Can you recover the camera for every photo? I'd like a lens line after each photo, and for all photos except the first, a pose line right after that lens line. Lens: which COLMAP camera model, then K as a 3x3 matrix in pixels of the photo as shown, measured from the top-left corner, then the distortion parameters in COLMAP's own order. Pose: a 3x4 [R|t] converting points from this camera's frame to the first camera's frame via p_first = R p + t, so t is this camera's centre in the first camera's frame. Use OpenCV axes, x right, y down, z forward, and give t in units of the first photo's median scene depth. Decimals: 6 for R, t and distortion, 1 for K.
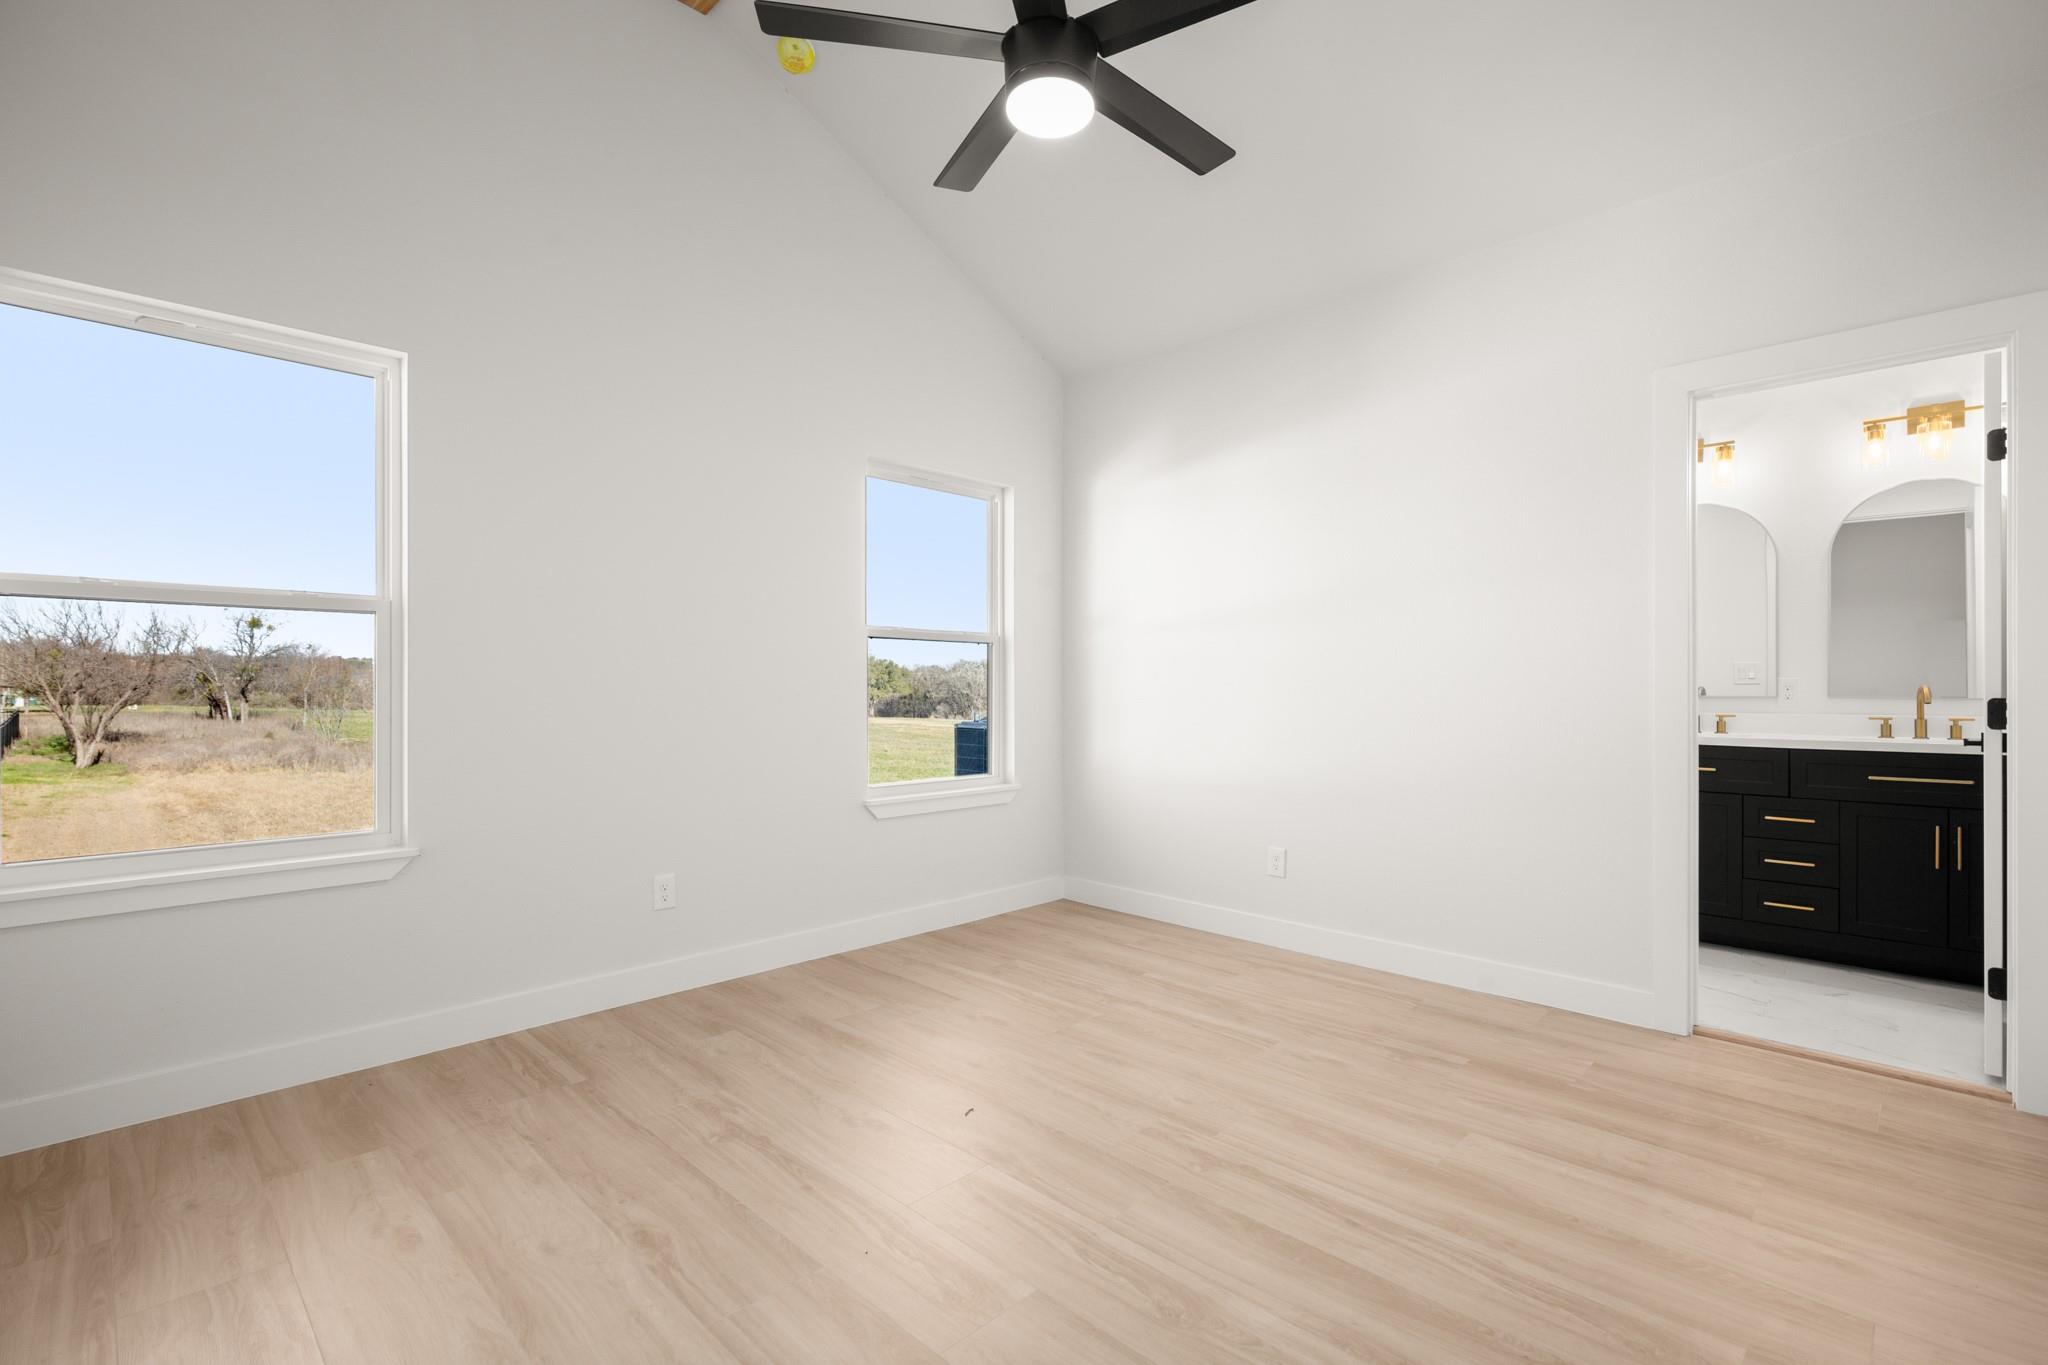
lens RADIAL K [[956.5, 0, 1034.0], [0, 956.5, 683.7], [0, 0, 1]] dist [-0.001166, -0.000410]
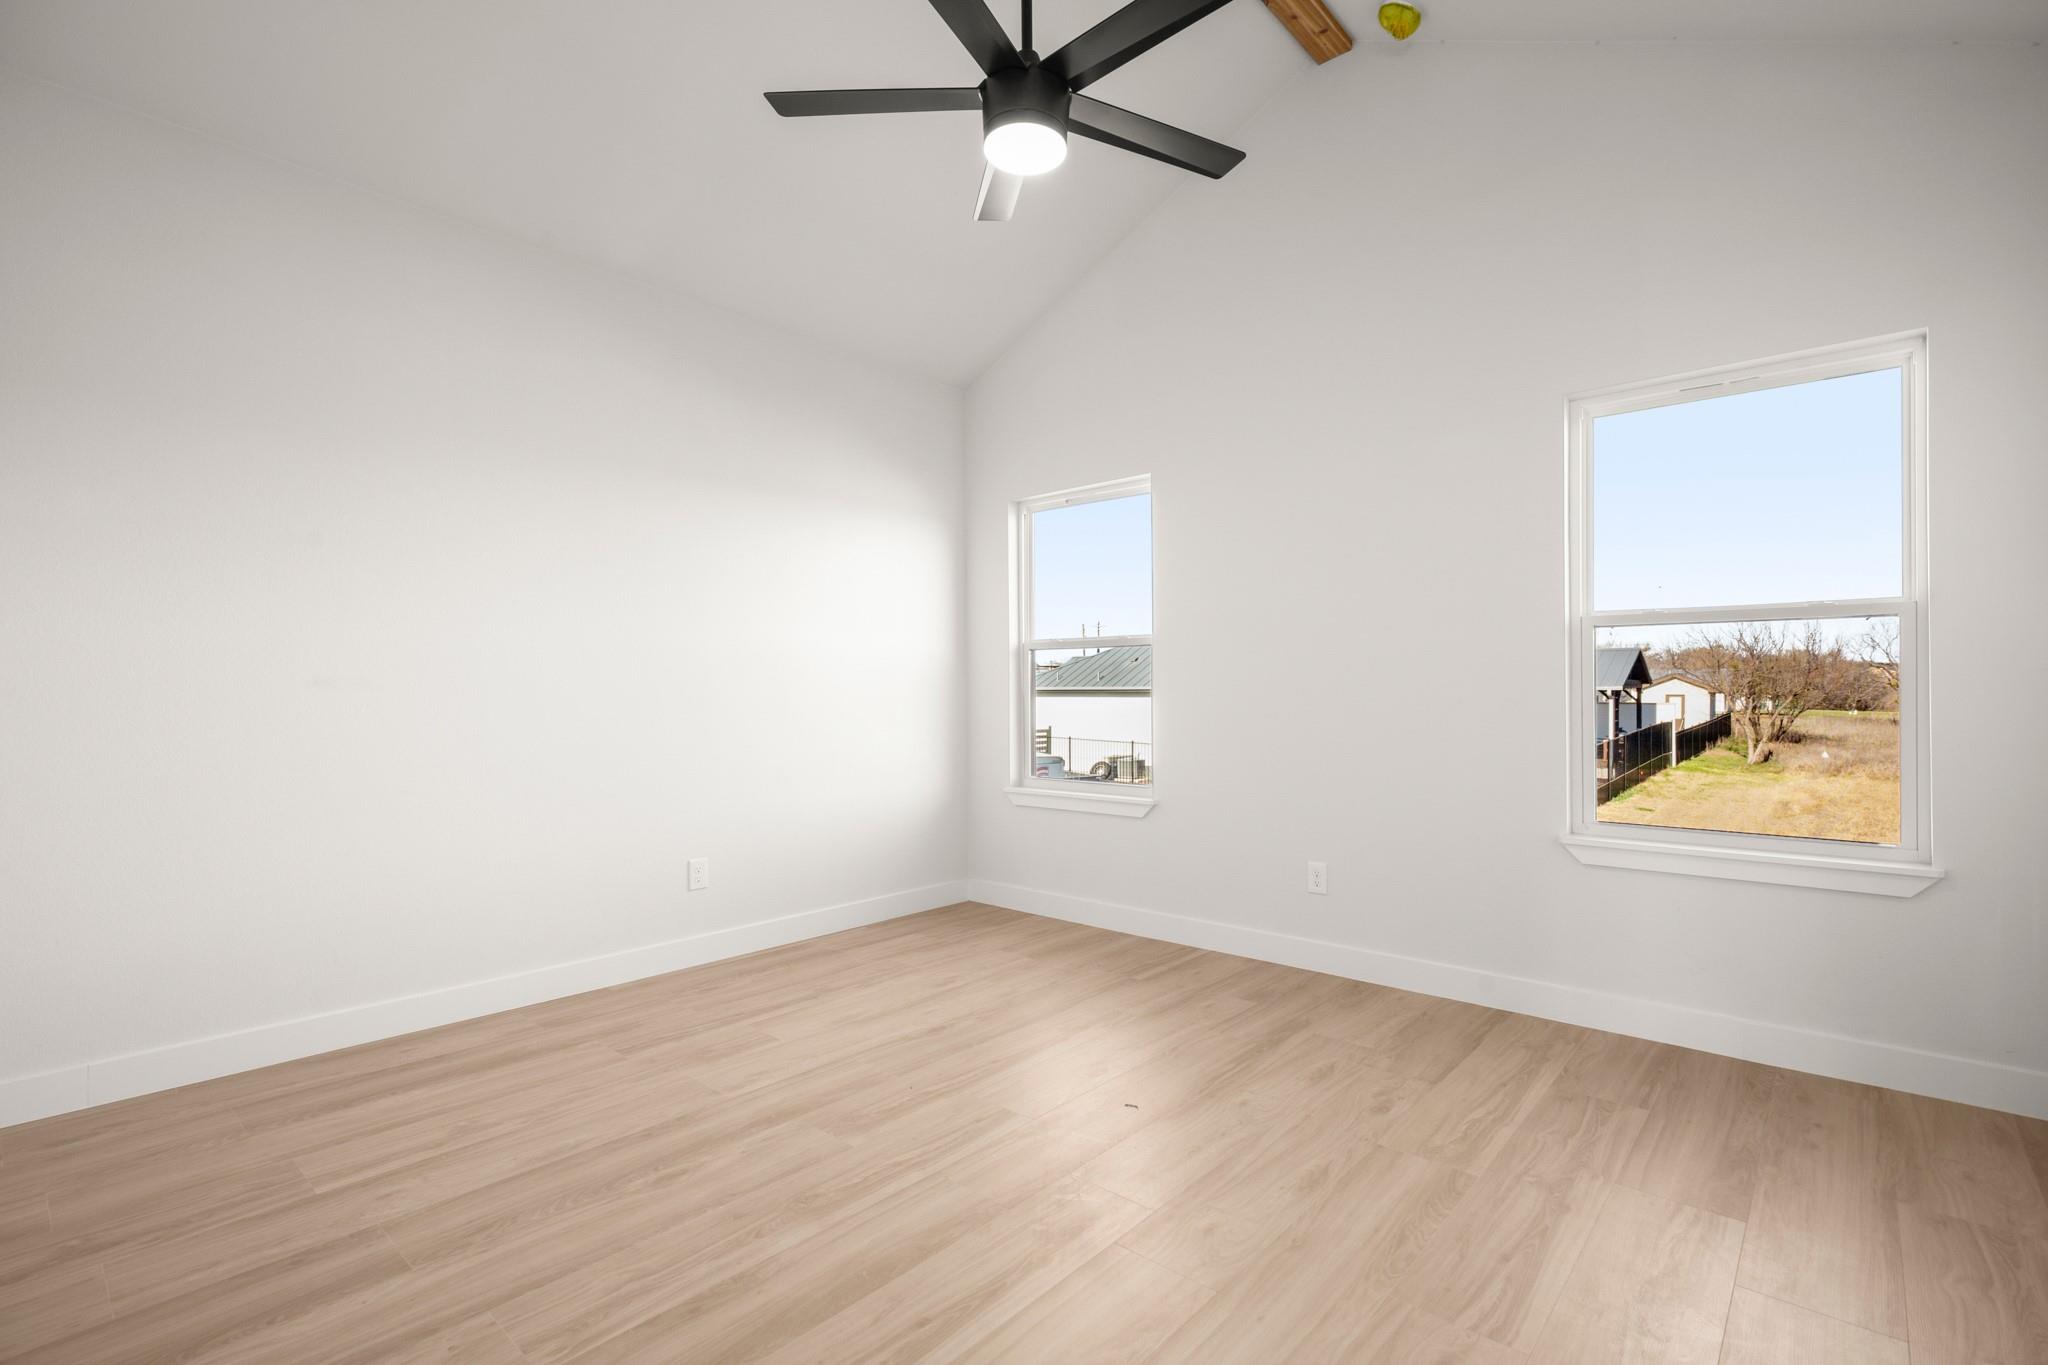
lens RADIAL K [[956.5, 0, 1034.0], [0, 956.5, 683.7], [0, 0, 1]] dist [-0.001166, -0.000410]
pose [[0.028123, -0.009653, -0.999558, 0.706759], [0.003203, 0.999949, -0.009566, 0.002902], [0.999599, -0.002932, 0.028152, 0.639587]]
